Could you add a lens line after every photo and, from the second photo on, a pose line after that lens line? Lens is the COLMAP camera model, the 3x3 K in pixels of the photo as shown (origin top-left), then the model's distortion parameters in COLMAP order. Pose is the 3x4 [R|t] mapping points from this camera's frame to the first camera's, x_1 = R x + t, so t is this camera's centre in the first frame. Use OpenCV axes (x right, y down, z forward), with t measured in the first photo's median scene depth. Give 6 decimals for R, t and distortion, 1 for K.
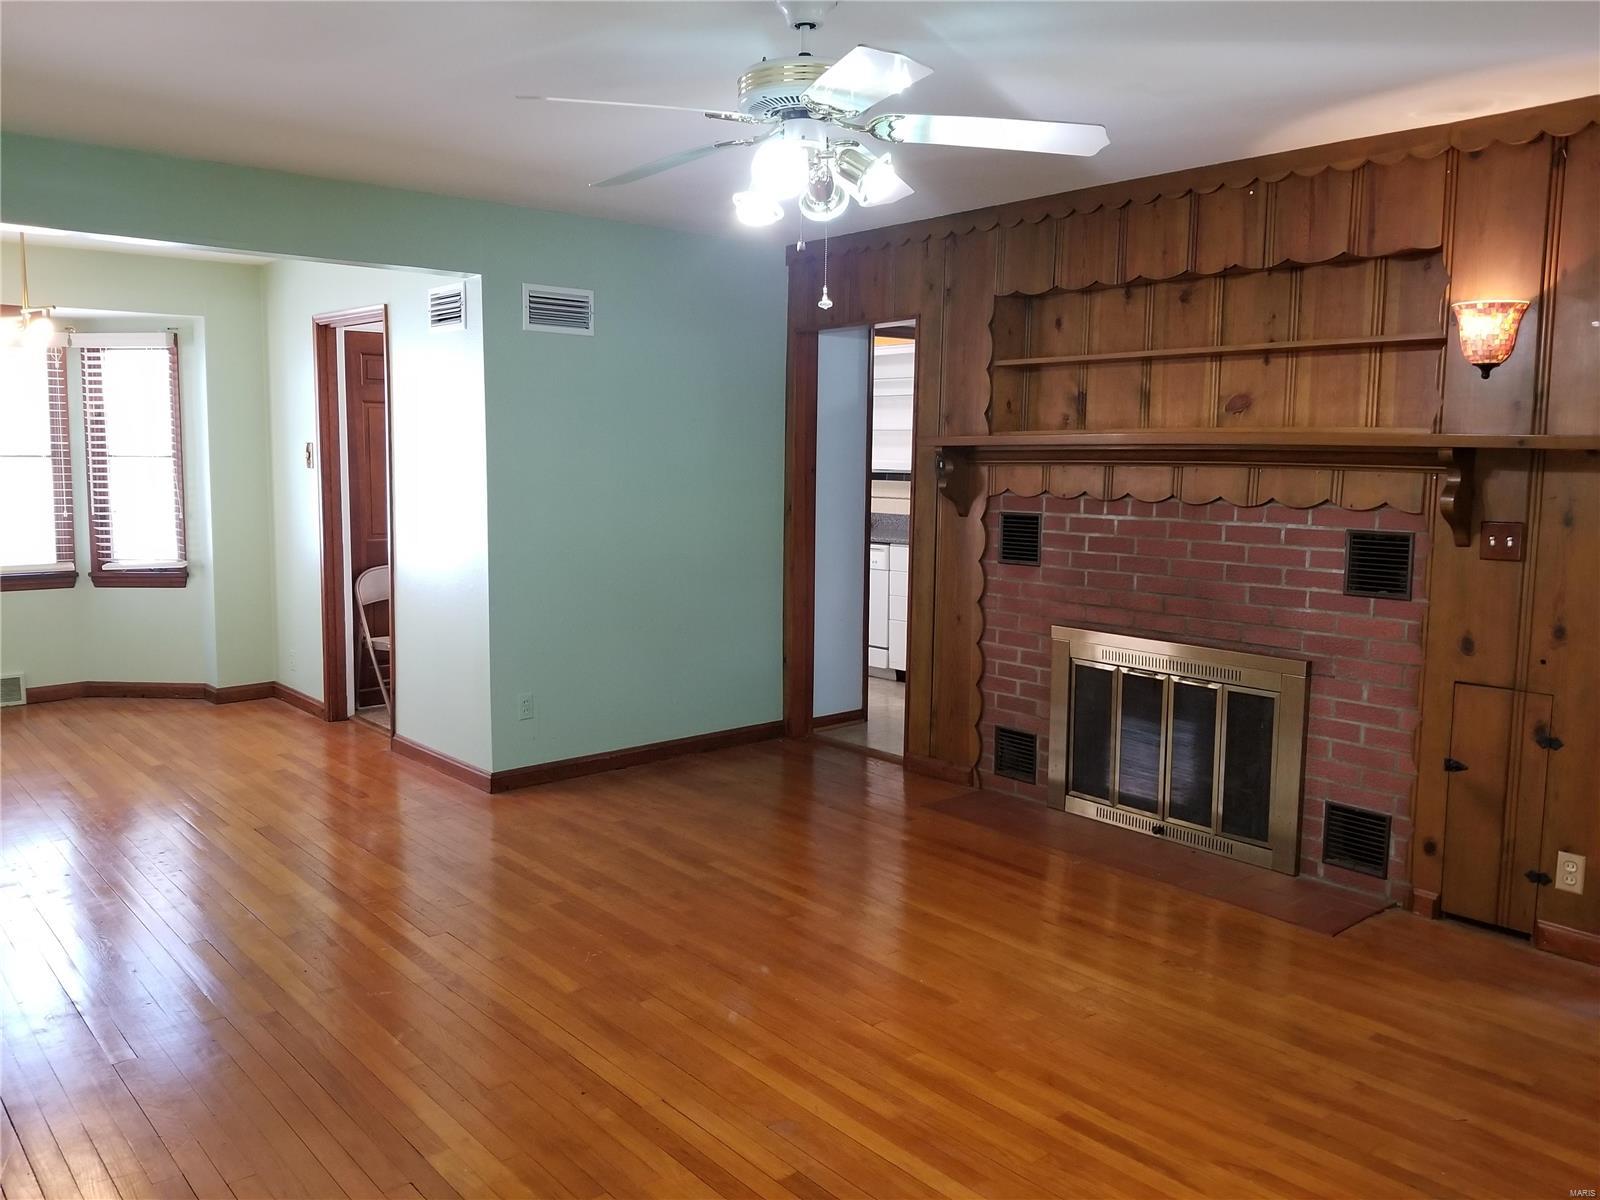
lens RADIAL K [[1246.3, 0, 772.3], [0, 1246.3, 582.7], [0, 0, 1]] dist [0.078002, -0.125610]
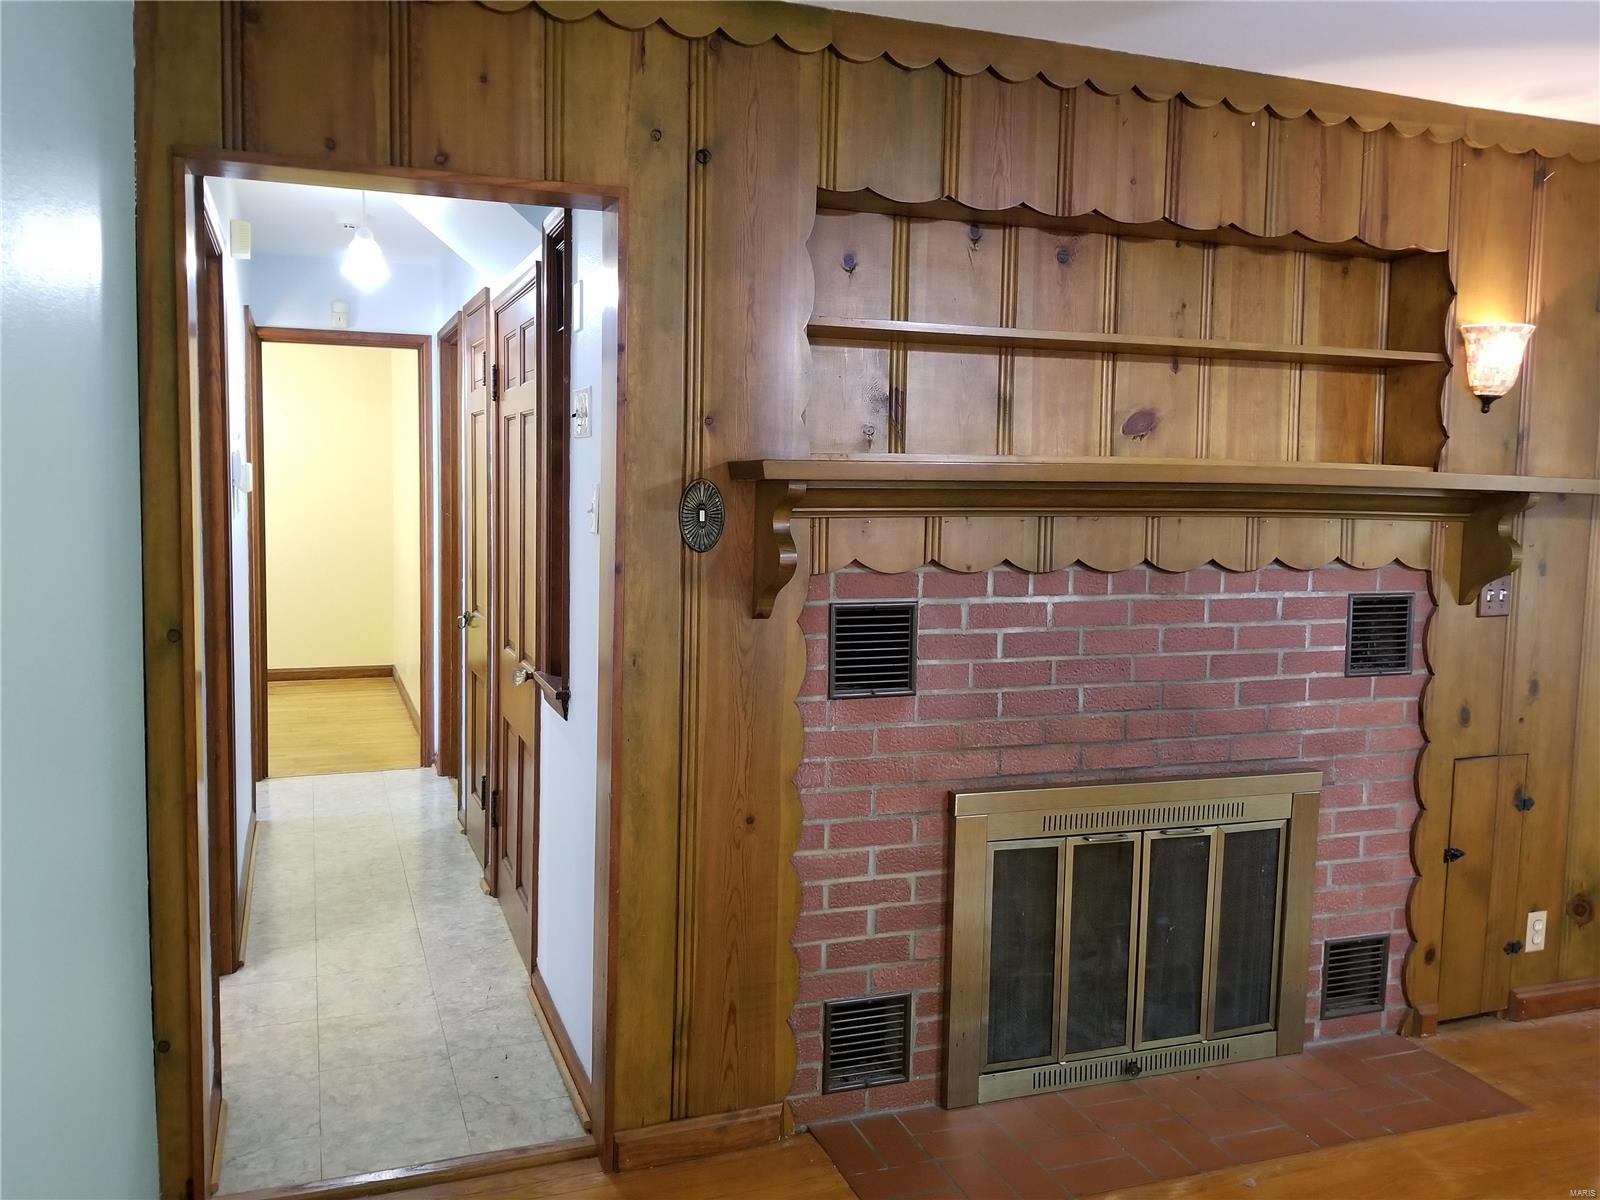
lens RADIAL K [[1246.3, 0, 785.9], [0, 1246.3, 584.3], [0, 0, 1]] dist [0.078002, -0.125610]
pose [[0.355775, -0.083368, 0.930846, -0.352676], [0.083038, 0.994894, 0.057366, -0.108467], [-0.930875, 0.056886, 0.360881, 0.925535]]
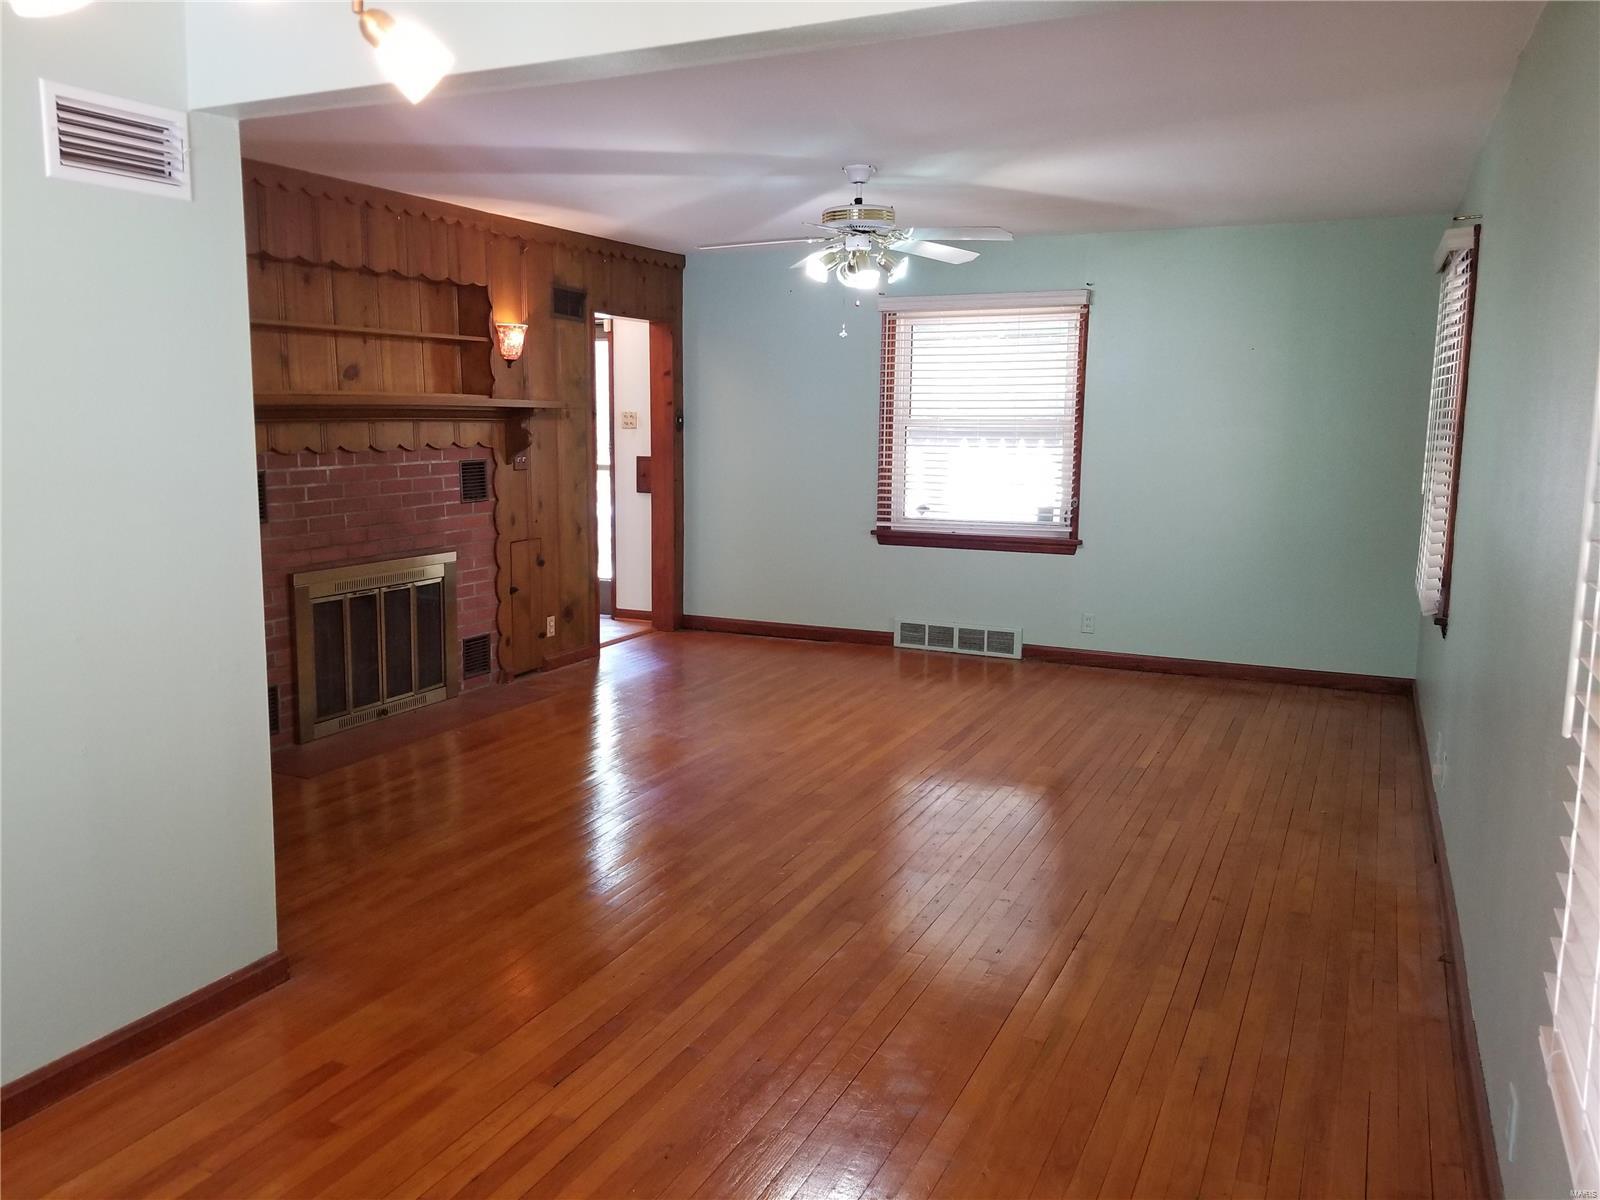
lens RADIAL K [[1219.2, 0, 786.3], [0, 1219.2, 594.1], [0, 0, 1]] dist [0.000783, -0.007091]
pose [[-0.413896, -0.151750, 0.897587, -0.952281], [0.080529, 0.976039, 0.202147, -0.135288], [-0.906755, 0.155950, -0.391758, 1.106646]]
